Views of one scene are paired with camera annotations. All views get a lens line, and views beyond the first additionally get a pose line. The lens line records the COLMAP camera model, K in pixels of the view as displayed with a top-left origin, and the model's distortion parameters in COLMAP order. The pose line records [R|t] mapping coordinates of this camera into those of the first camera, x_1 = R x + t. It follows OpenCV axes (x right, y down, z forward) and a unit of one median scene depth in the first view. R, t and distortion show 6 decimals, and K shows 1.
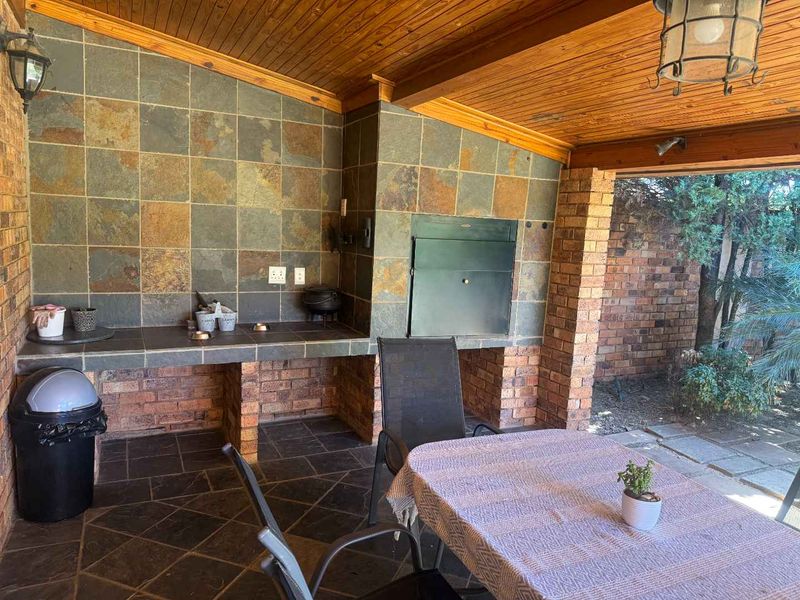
lens RADIAL K [[576.8, 0, 400.0], [0, 576.8, 300.0], [0, 0, 1]] dist [0.001394, 0.001673]
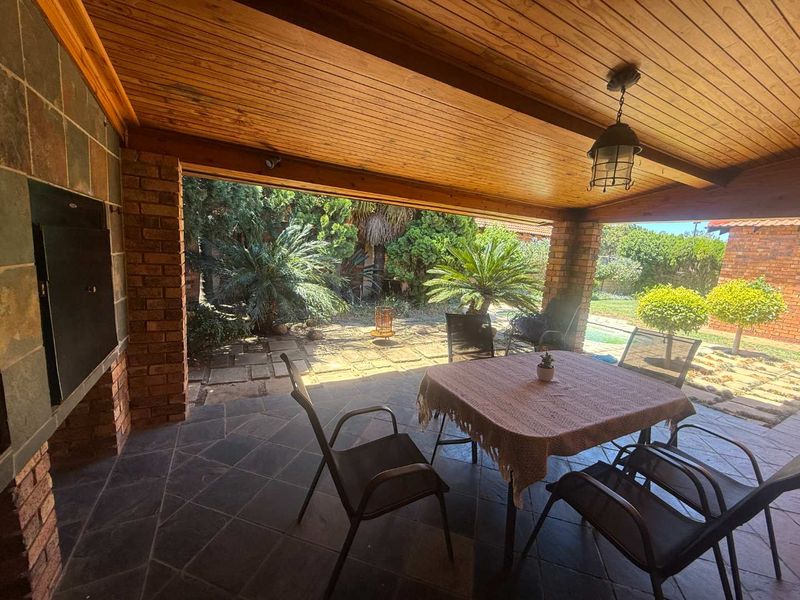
lens RADIAL K [[319.2, 0, 396.8], [0, 319.2, 300.2], [0, 0, 1]] dist [-0.001256, 0.000516]
pose [[-0.050716, -0.206730, 0.977083, -0.277162], [0.057279, 0.976129, 0.209502, -0.078132], [-0.997069, 0.066592, -0.037664, 0.642140]]
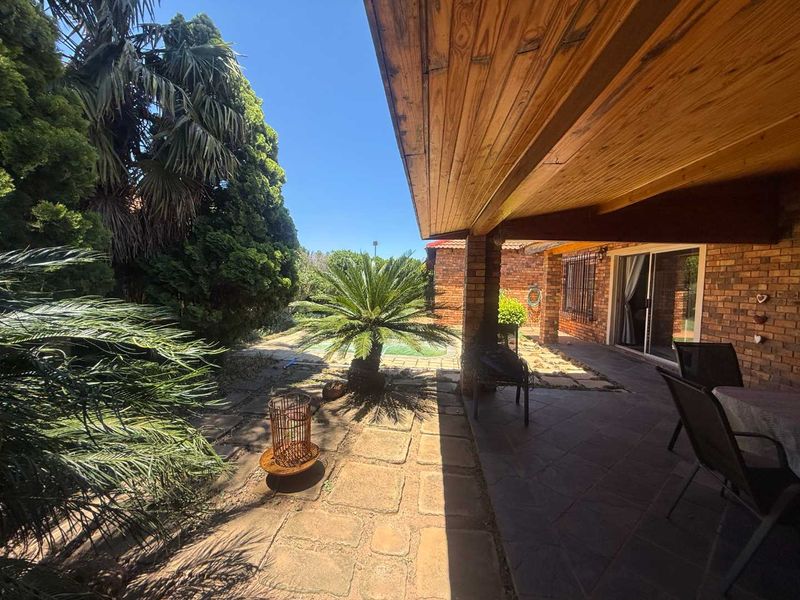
lens RADIAL K [[319.2, 0, 396.8], [0, 319.2, 300.2], [0, 0, 1]] dist [-0.001256, 0.000516]
pose [[-0.850022, -0.097638, 0.517618, 0.494650], [0.001774, 0.982135, 0.188172, -0.069106], [-0.526743, 0.160868, -0.834663, 0.983371]]
